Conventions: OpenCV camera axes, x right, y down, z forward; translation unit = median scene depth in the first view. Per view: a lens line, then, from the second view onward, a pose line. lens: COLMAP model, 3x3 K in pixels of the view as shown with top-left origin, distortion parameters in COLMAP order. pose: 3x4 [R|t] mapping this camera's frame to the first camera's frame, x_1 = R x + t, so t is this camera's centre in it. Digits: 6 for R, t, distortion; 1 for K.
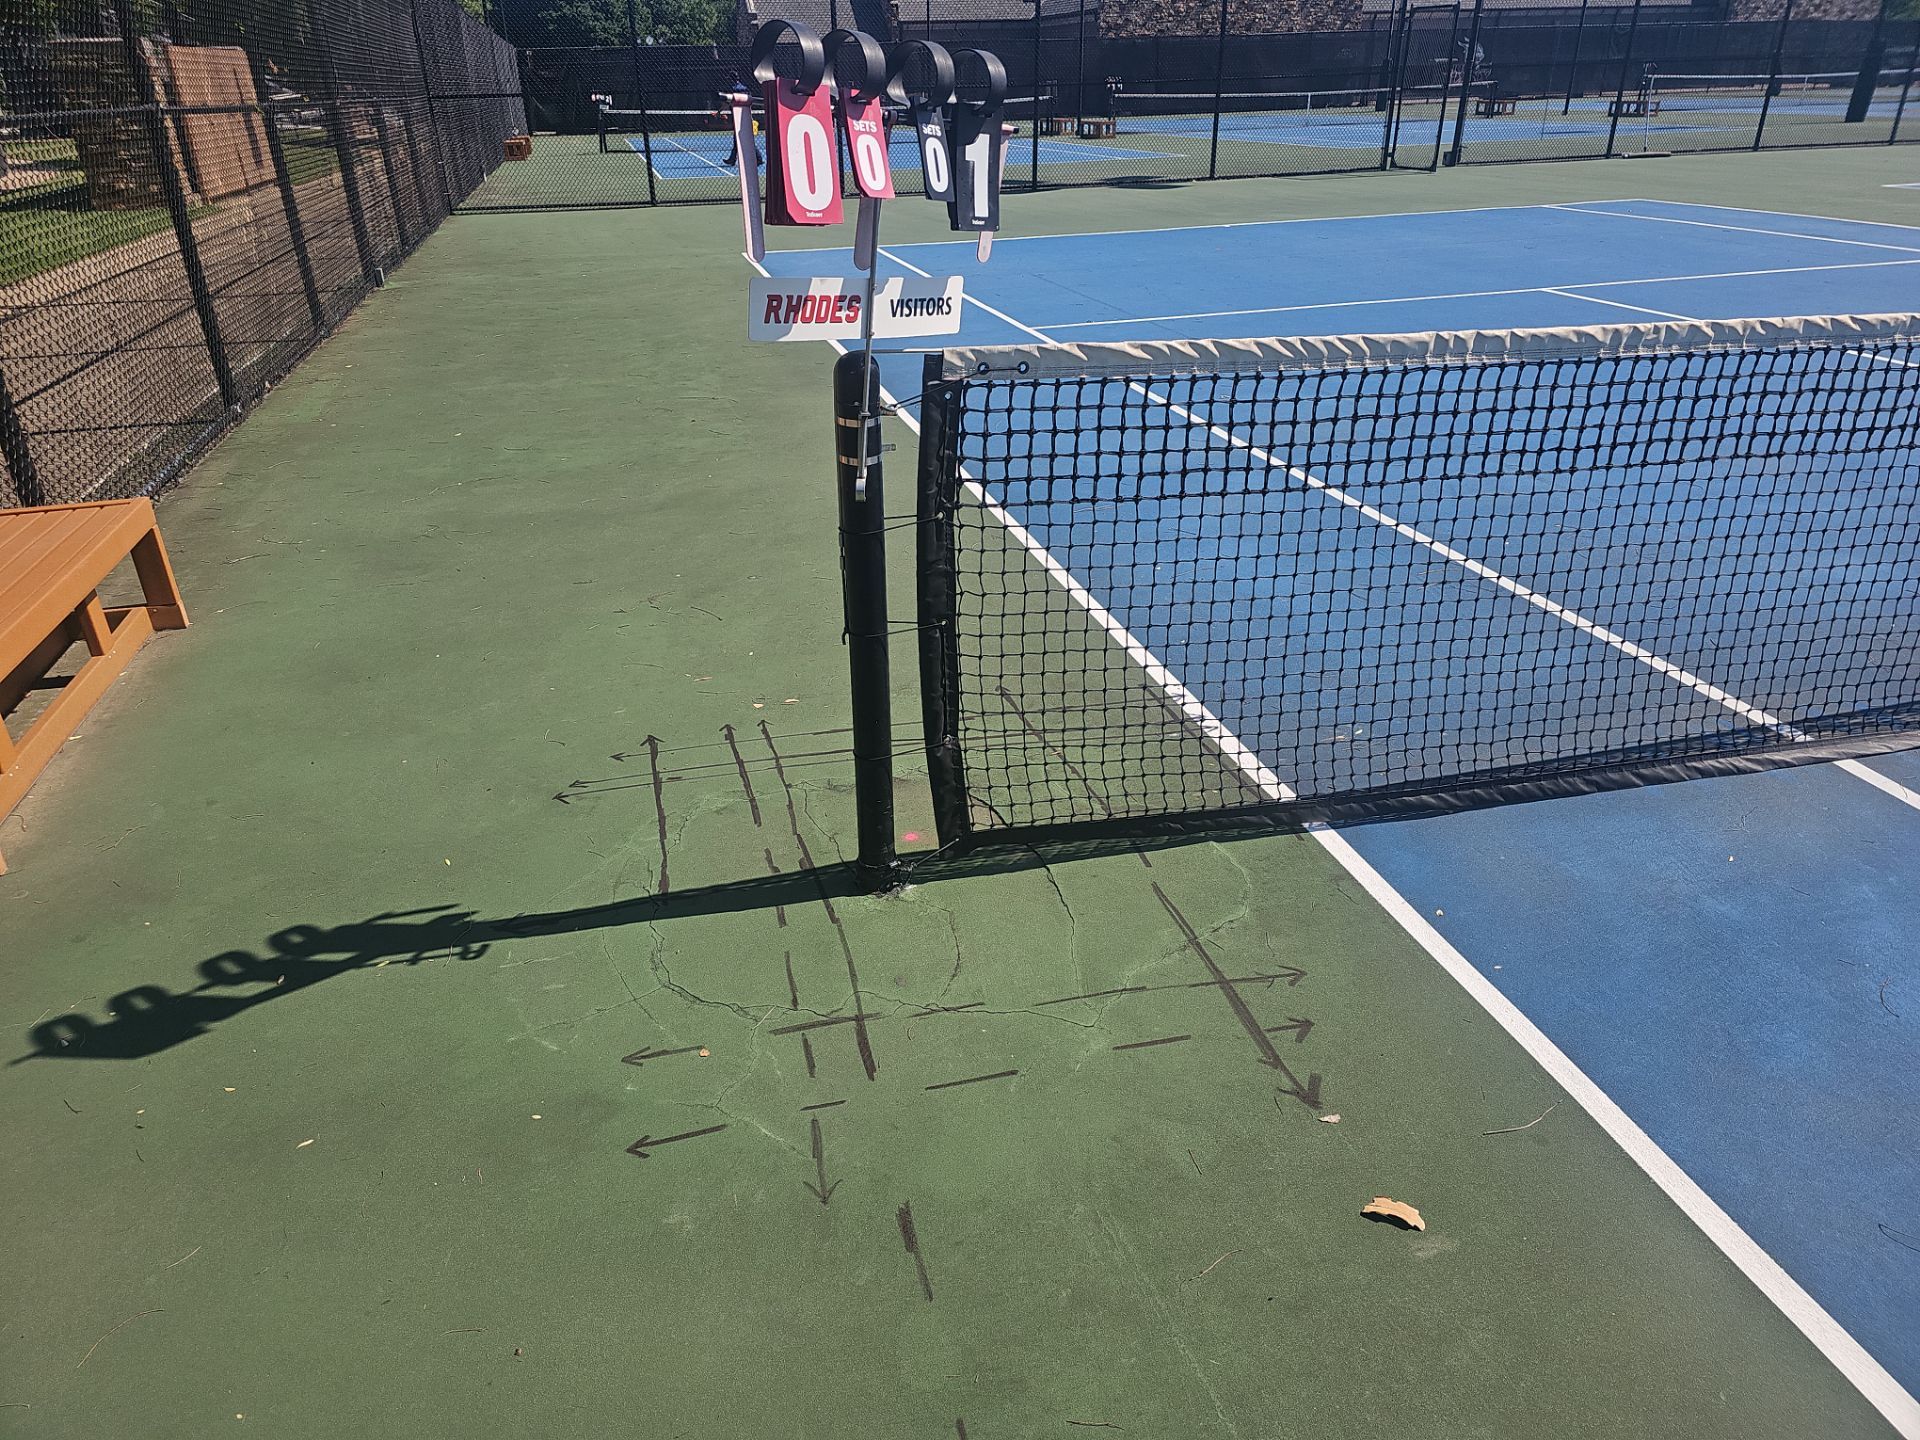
lens RADIAL K [[1261.0, 0, 932.9], [0, 1261.0, 737.8], [0, 0, 1]] dist [0.043122, -0.036119]
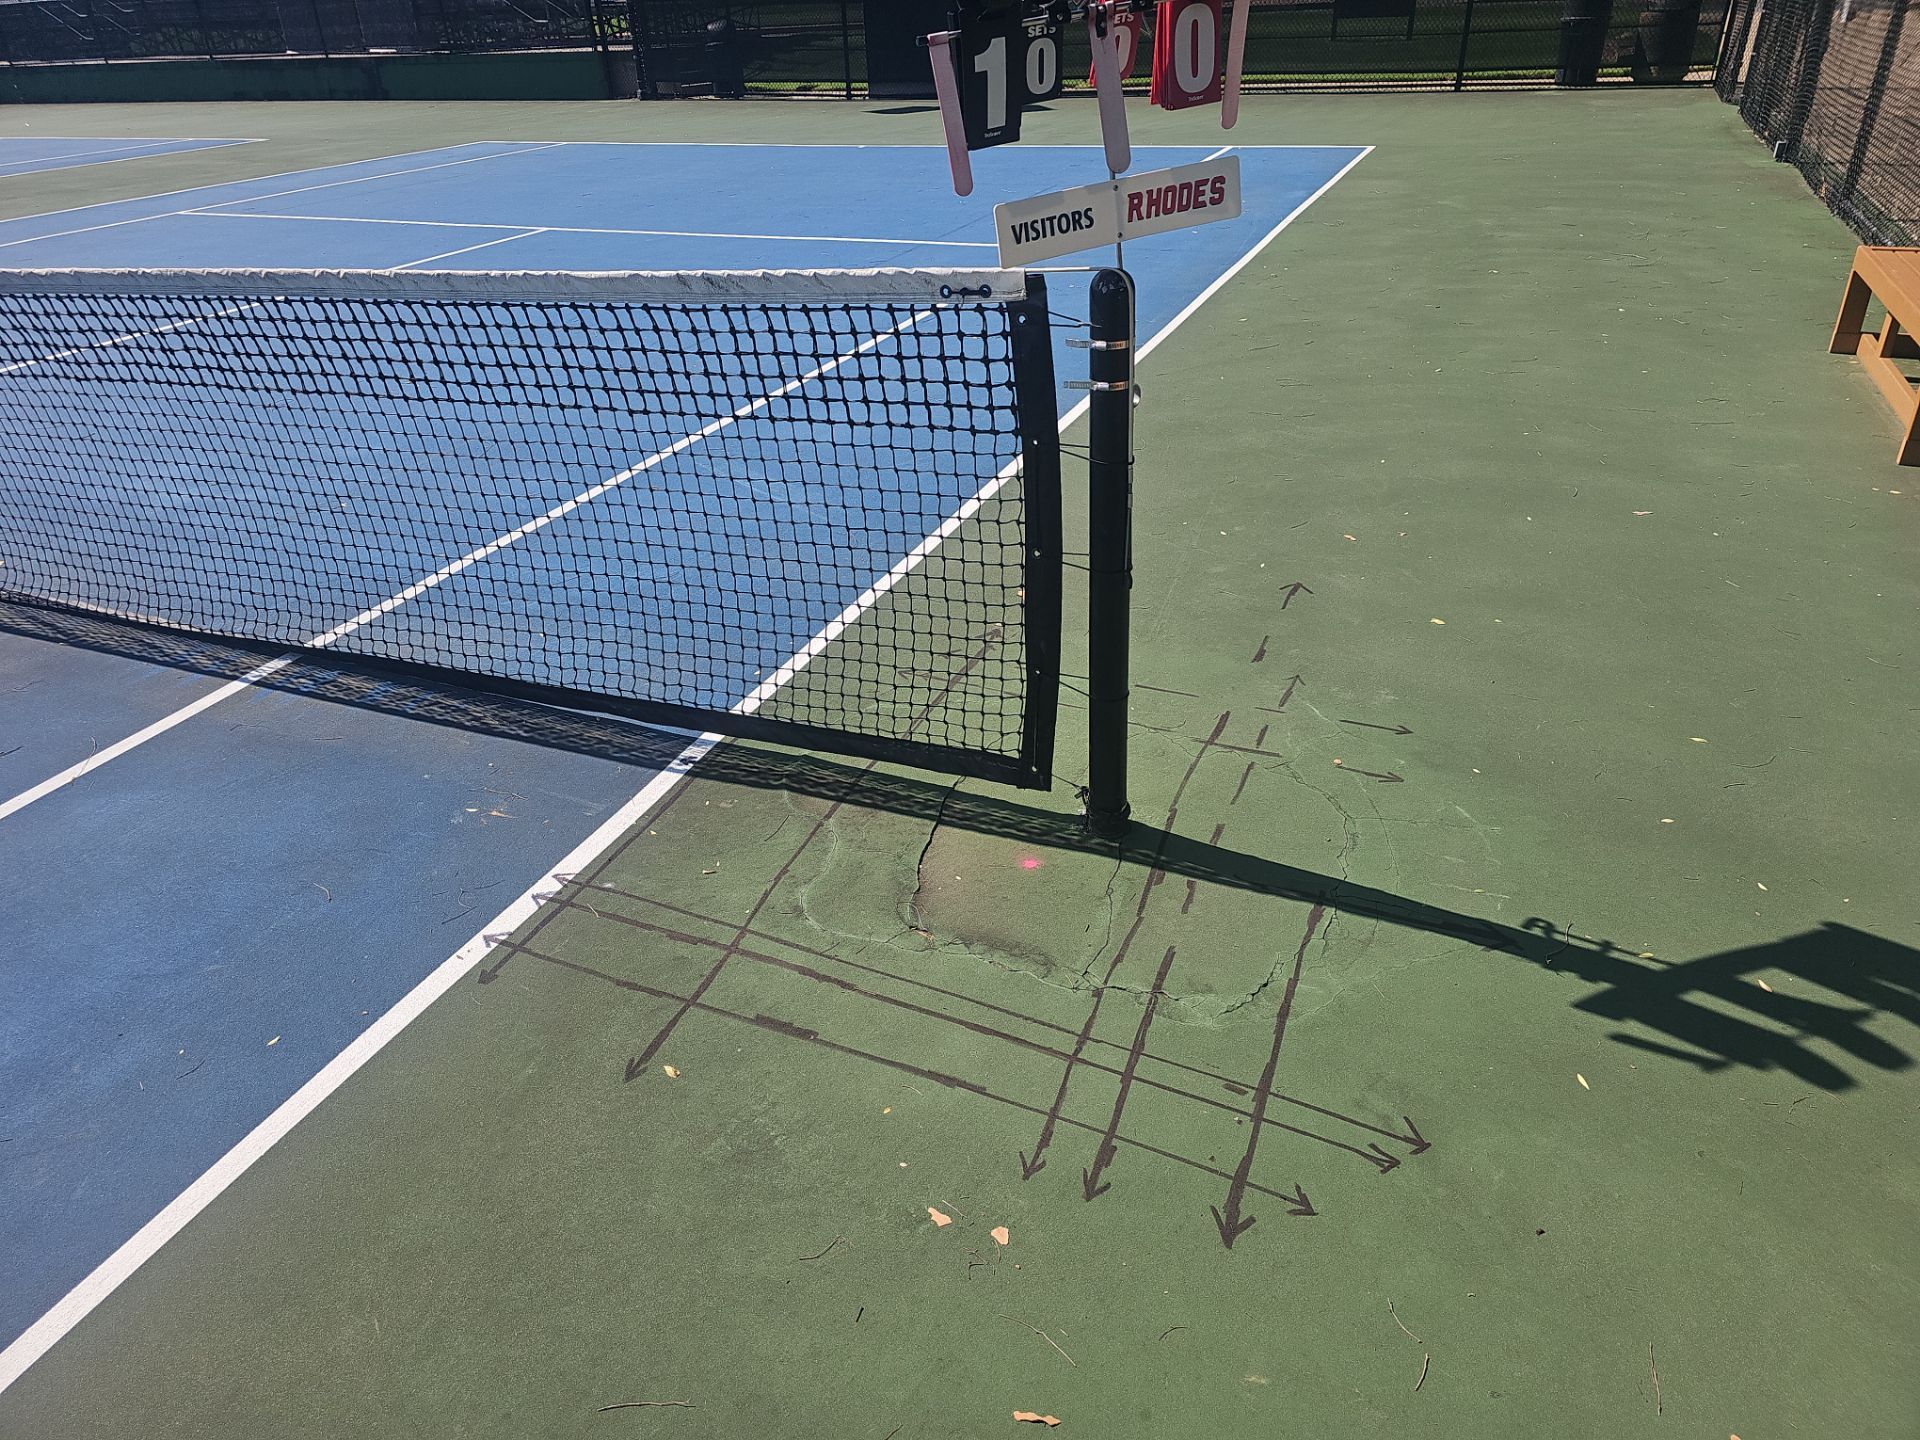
lens RADIAL K [[1261.0, 0, 939.9], [0, 1261.0, 755.1], [0, 0, 1]] dist [0.043122, -0.036119]
pose [[-0.799183, -0.272224, 0.535911, -0.433265], [0.321764, 0.559325, 0.763952, -0.680767], [-0.507715, 0.782975, -0.359412, 1.327425]]
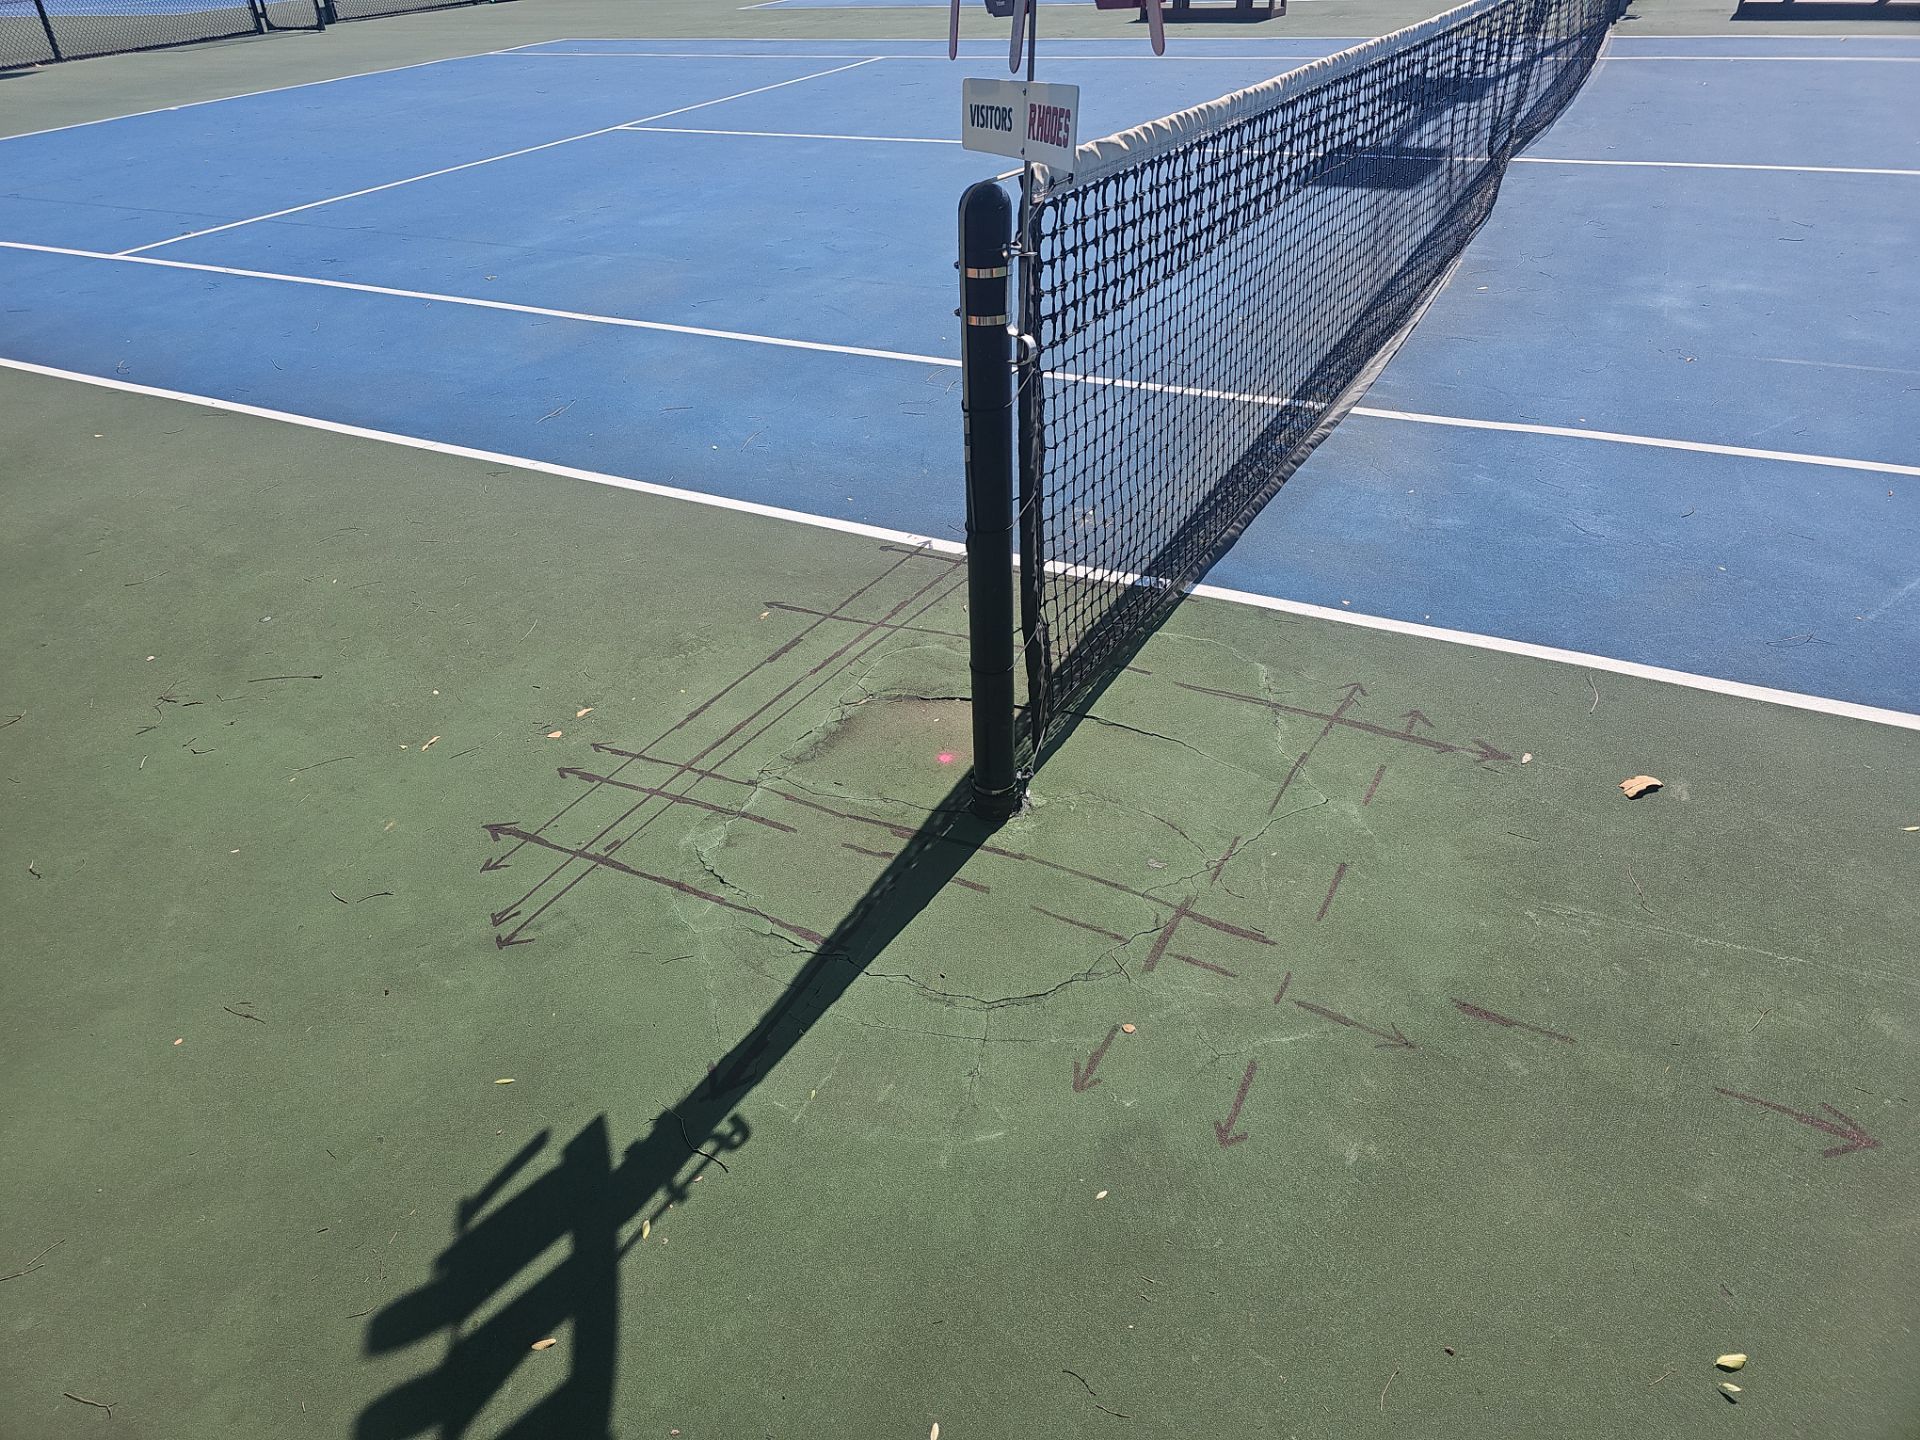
lens RADIAL K [[1261.0, 0, 951.5], [0, 1261.0, 732.9], [0, 0, 1]] dist [0.043122, -0.036119]
pose [[0.672894, -0.422507, 0.607208, -0.564237], [0.370555, 0.902949, 0.217649, -0.133284], [-0.640236, 0.078549, 0.764152, 0.323407]]
